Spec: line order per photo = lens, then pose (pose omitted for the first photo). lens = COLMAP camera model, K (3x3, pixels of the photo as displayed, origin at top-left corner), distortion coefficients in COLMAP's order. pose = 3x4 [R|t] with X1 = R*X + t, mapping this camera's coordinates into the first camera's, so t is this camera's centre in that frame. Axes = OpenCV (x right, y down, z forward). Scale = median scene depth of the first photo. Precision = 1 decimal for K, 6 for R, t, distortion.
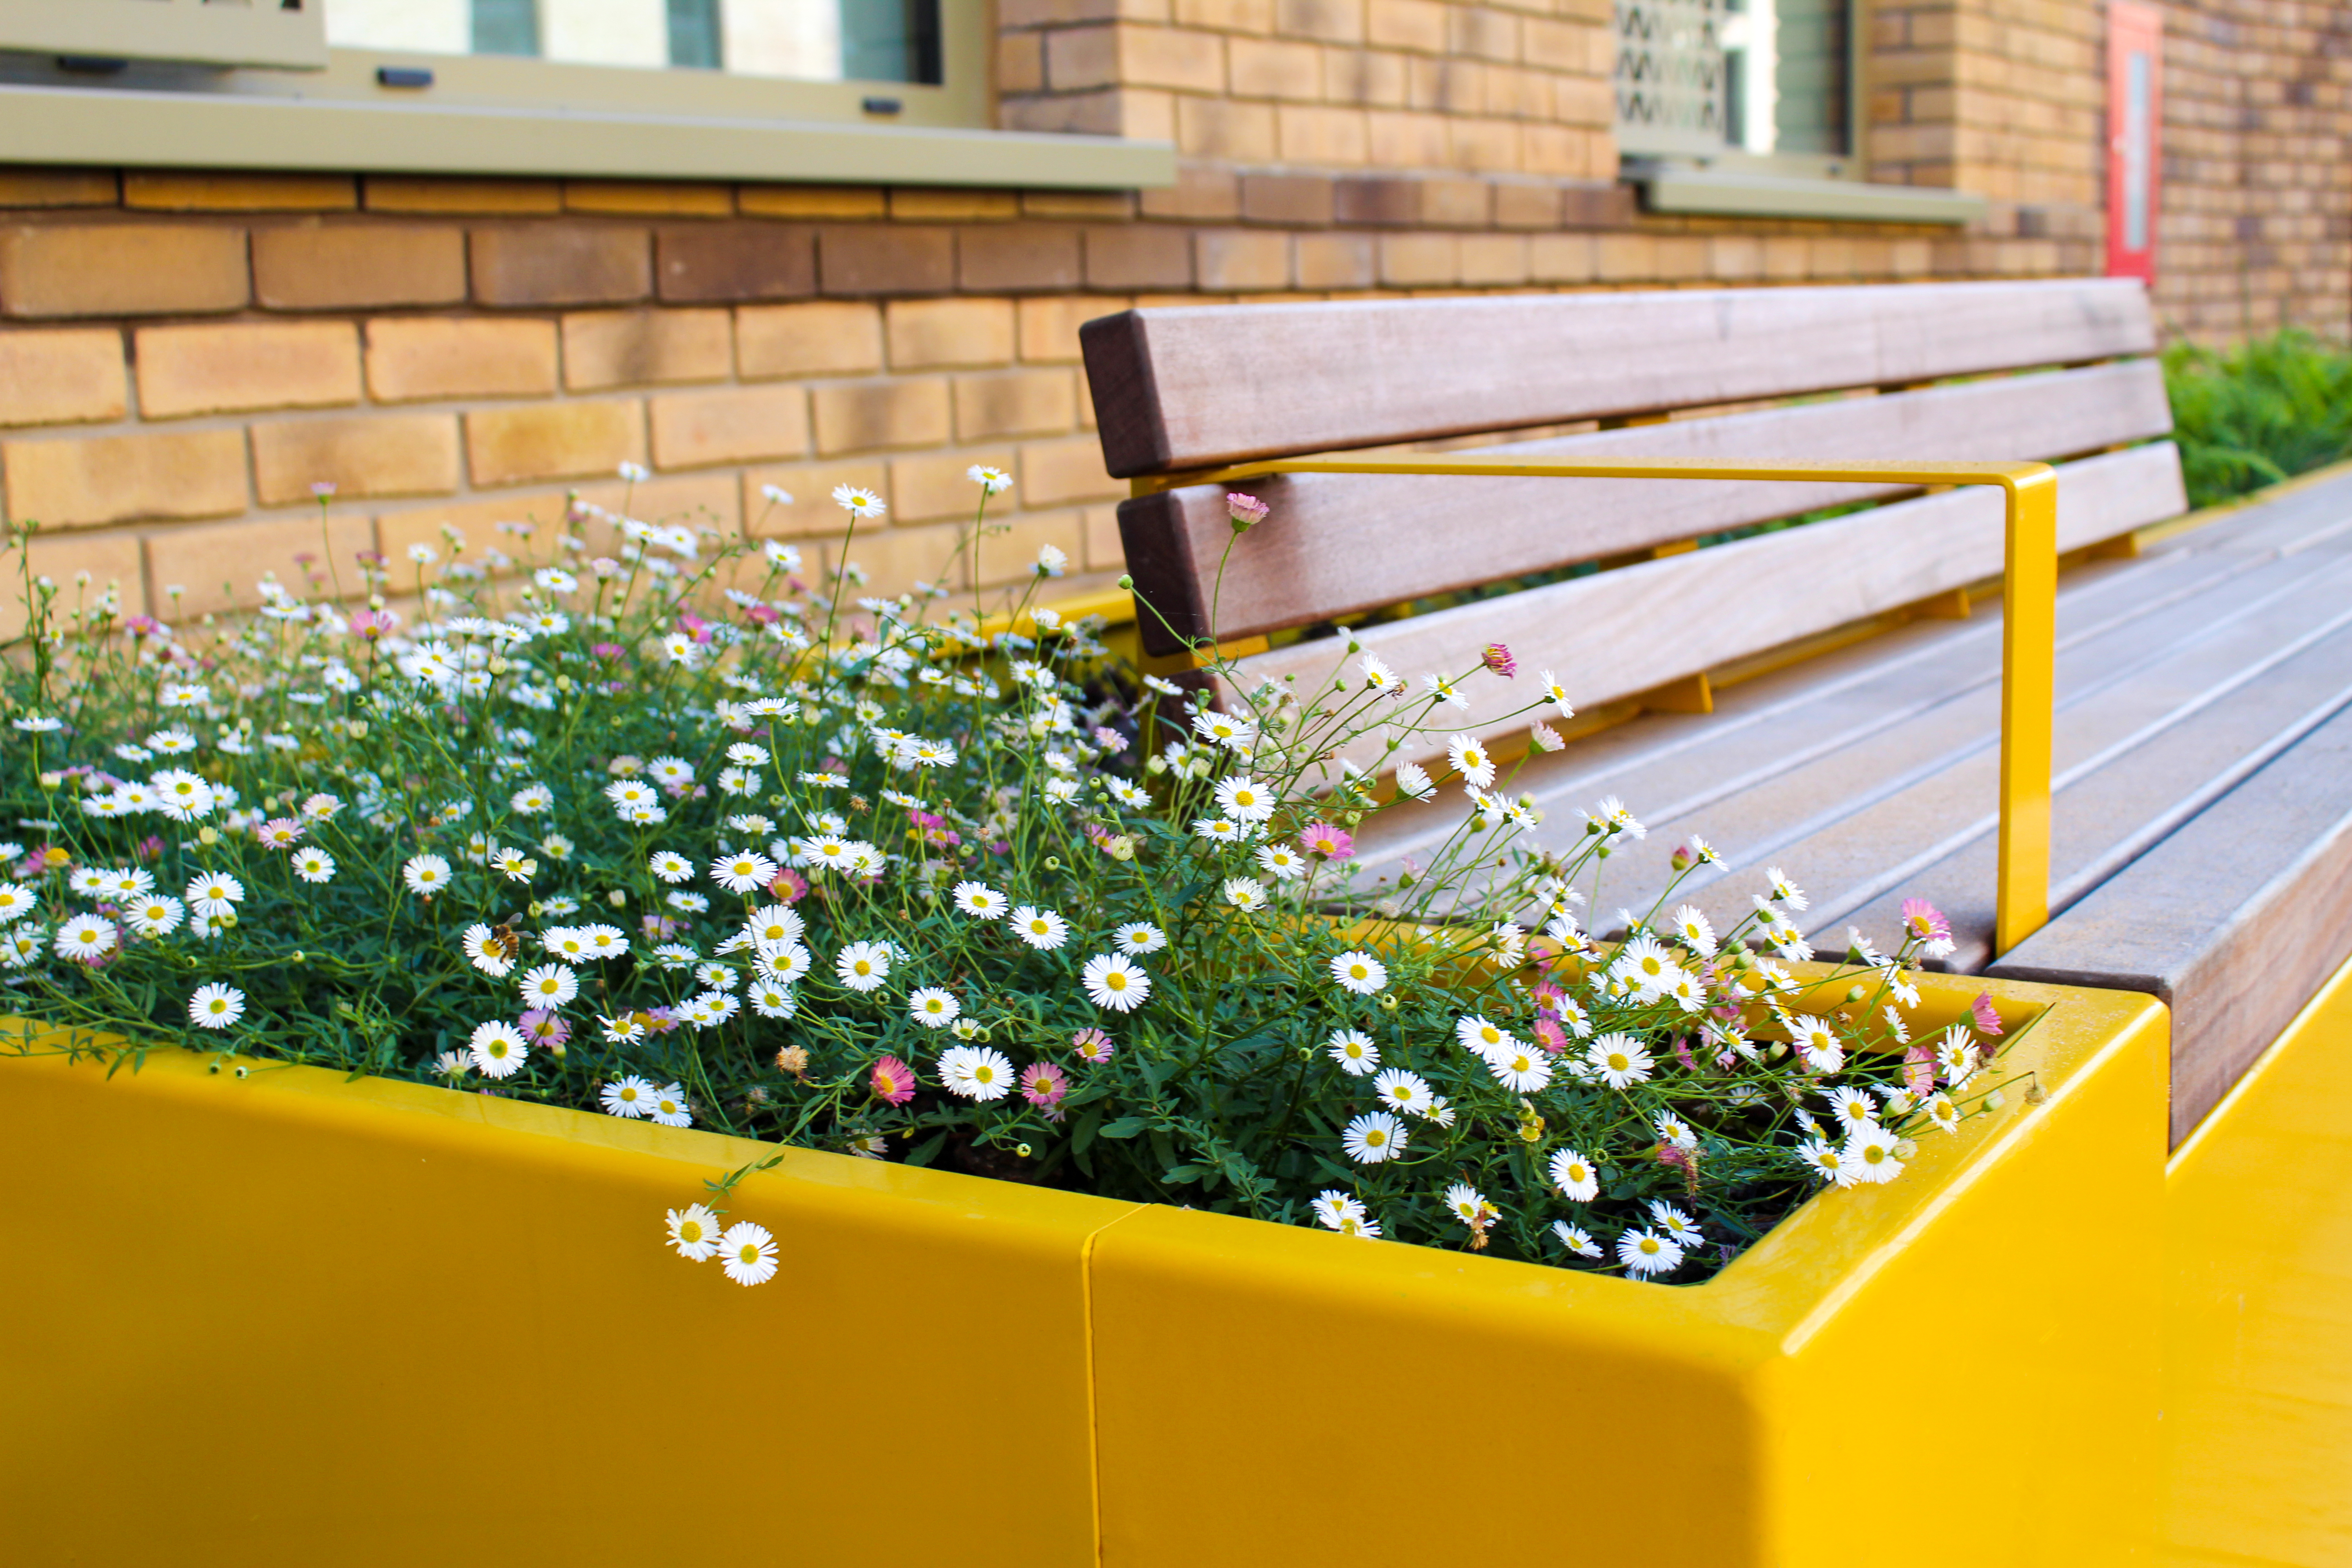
lens RADIAL K [[2903.2, 0, 1176.0], [0, 2903.2, 784.0], [0, 0, 1]] dist [-0.093327, 0.142497]
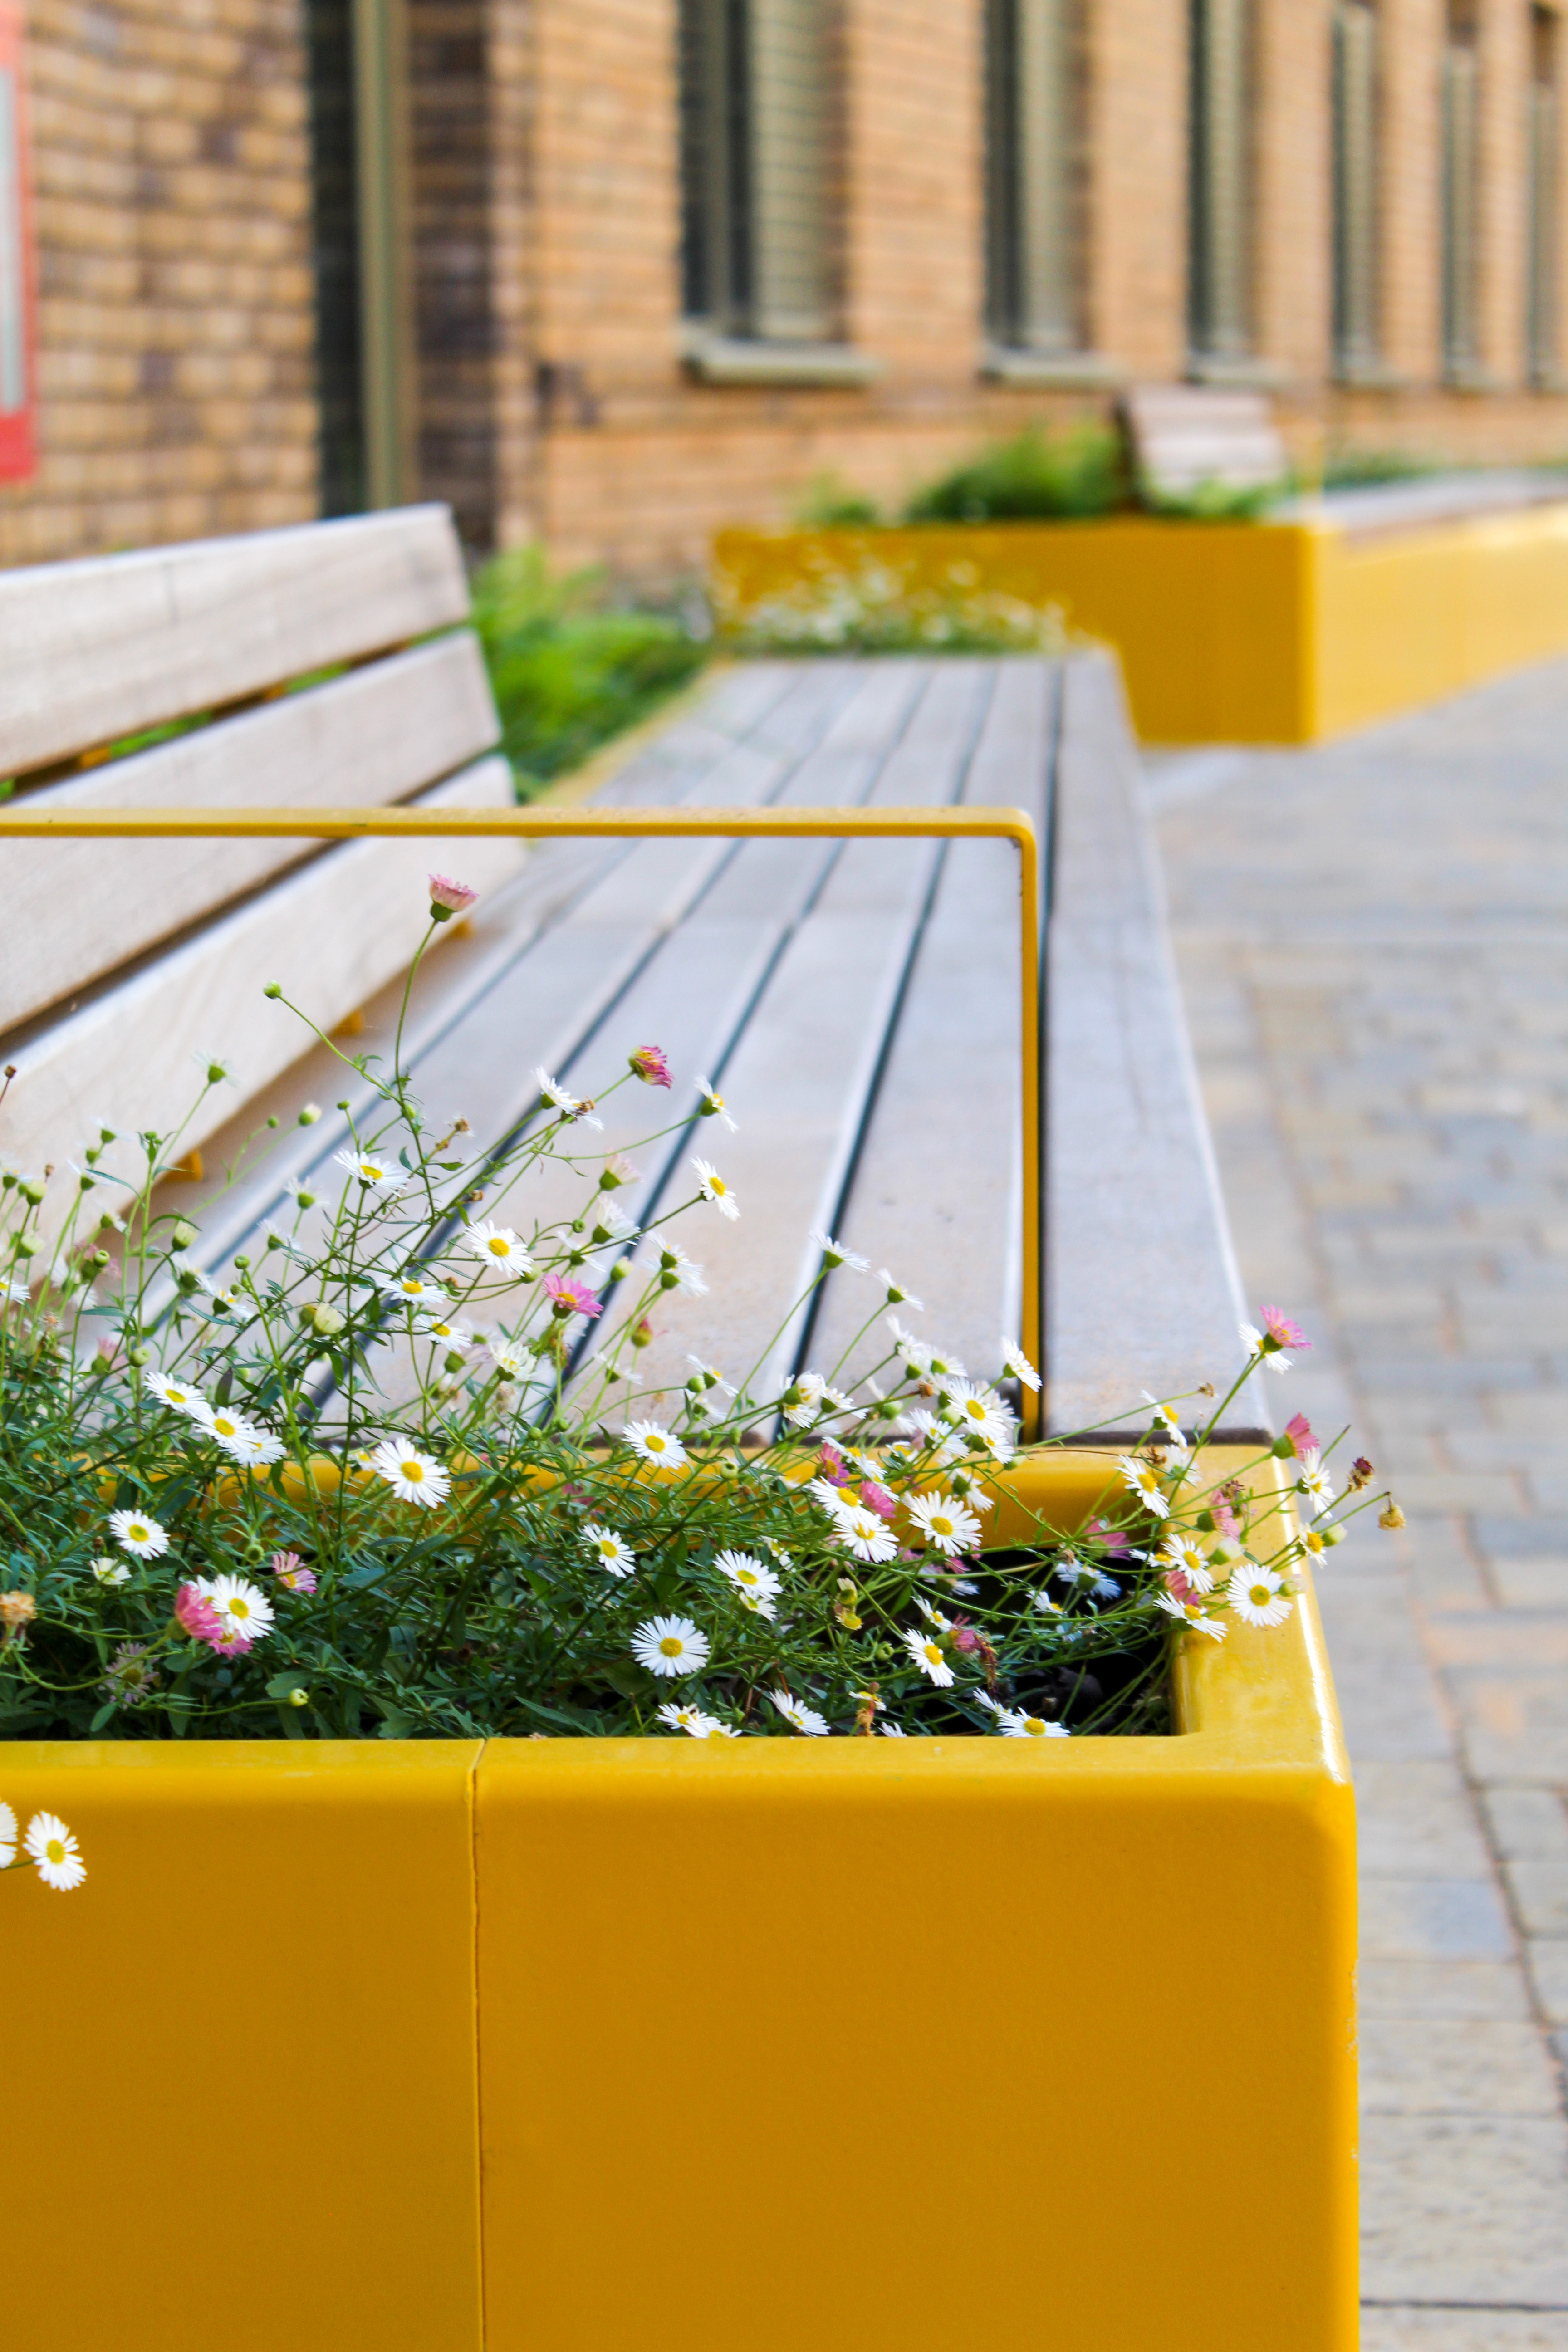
lens RADIAL K [[5584.2, 0, 952.6], [0, 5584.2, 1175.0], [0, 0, 1]] dist [-0.000187, 0.312233]
pose [[0.859621, -0.048237, 0.508651, -0.519228], [0.068902, 0.997384, -0.021858, 0.023023], [-0.506266, 0.053837, 0.860695, -0.316174]]
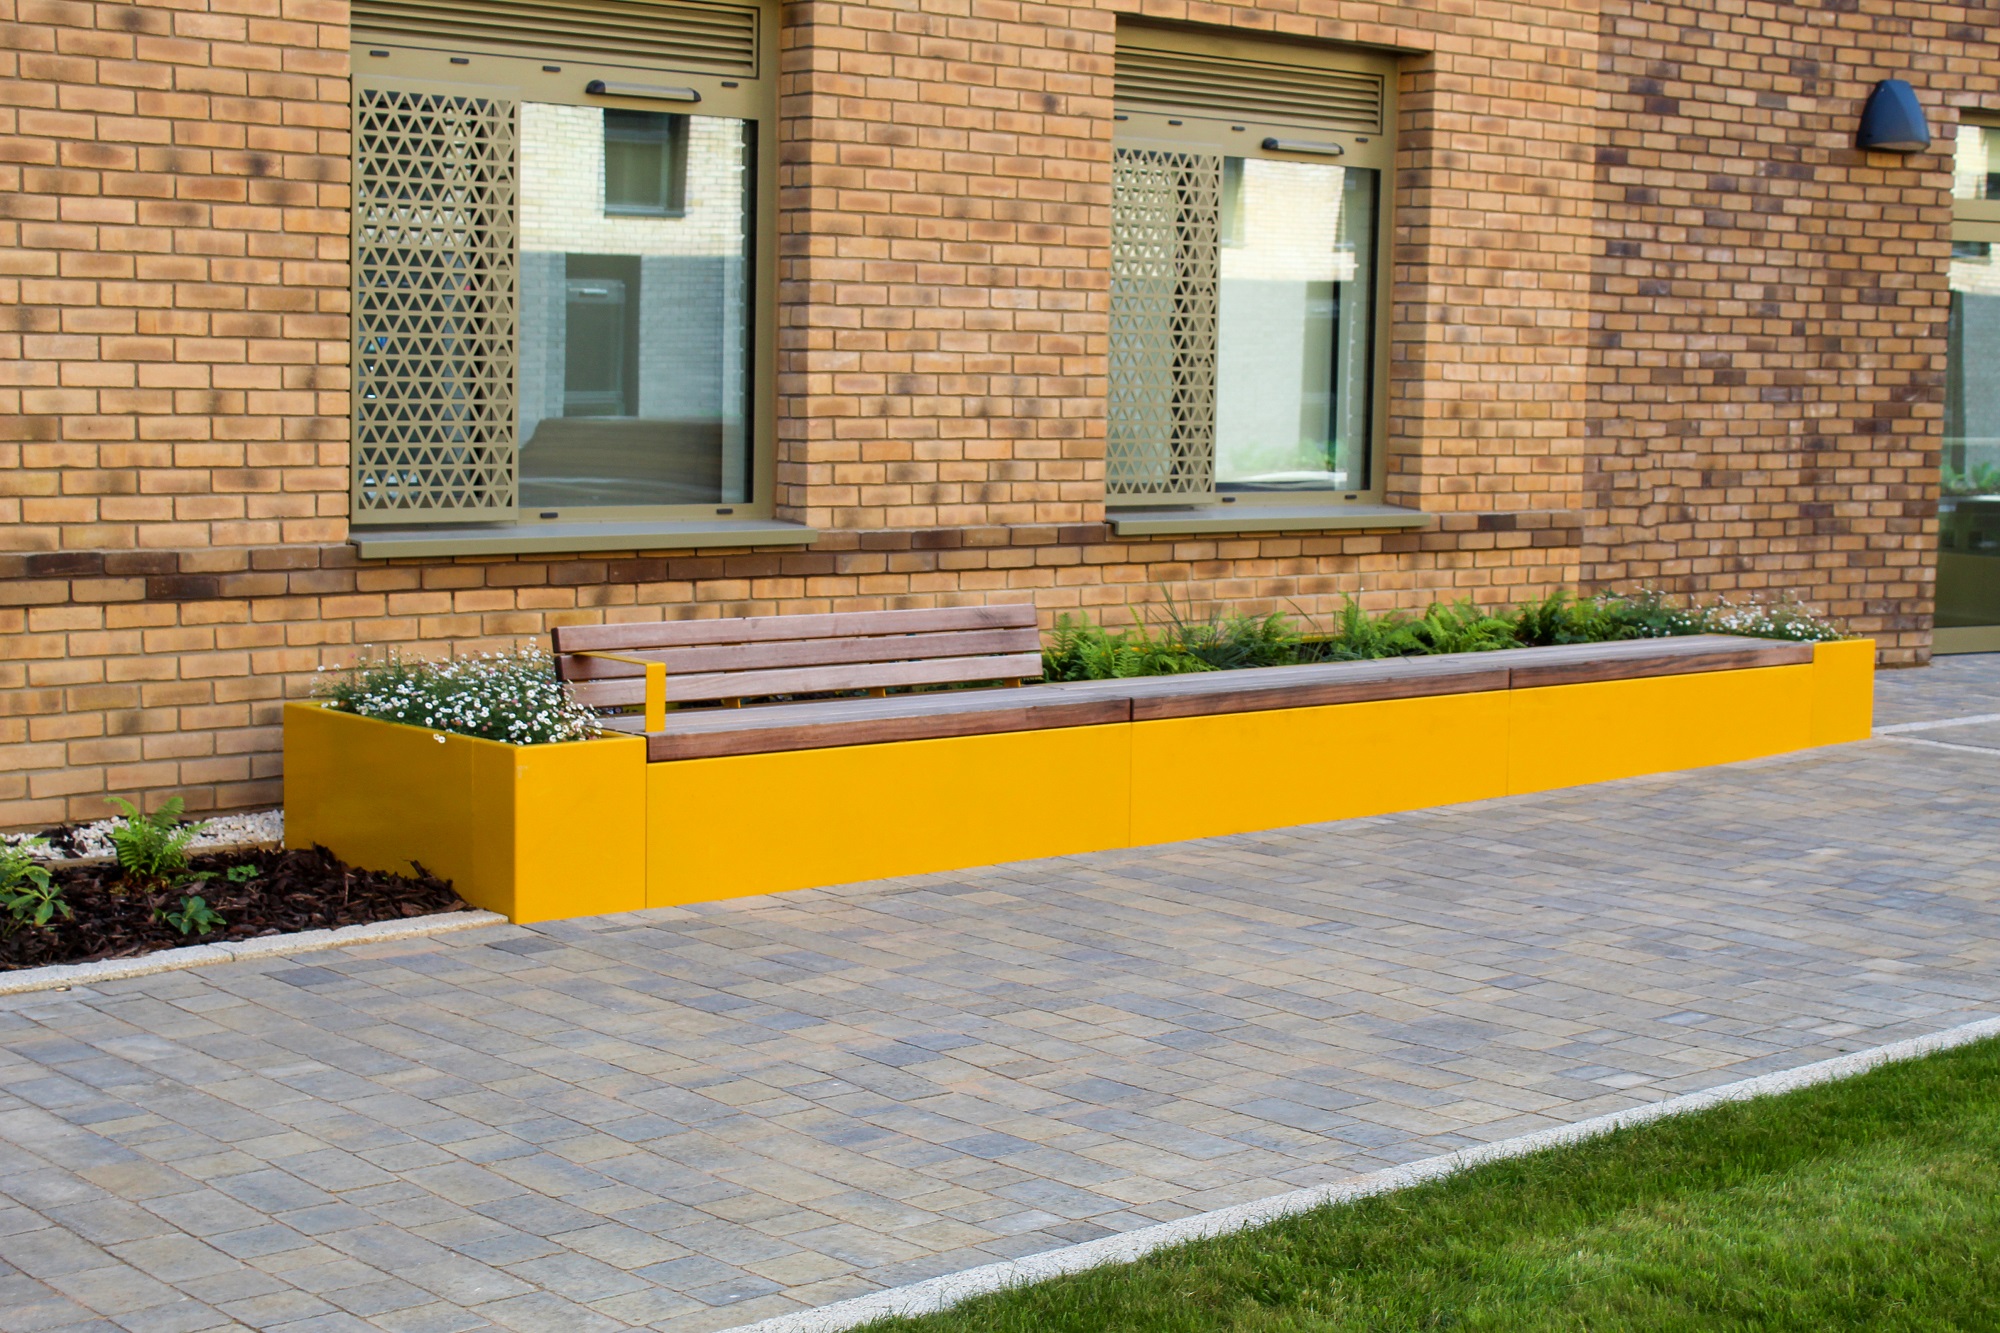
lens RADIAL K [[3090.4, 0, 1000.0], [0, 3090.4, 666.5], [0, 0, 1]] dist [-0.063618, -0.037939]
pose [[0.956332, 0.074785, -0.282554, 3.182236], [-0.093110, 0.994298, -0.051974, 0.206594], [0.277056, 0.076013, 0.957842, -5.839274]]
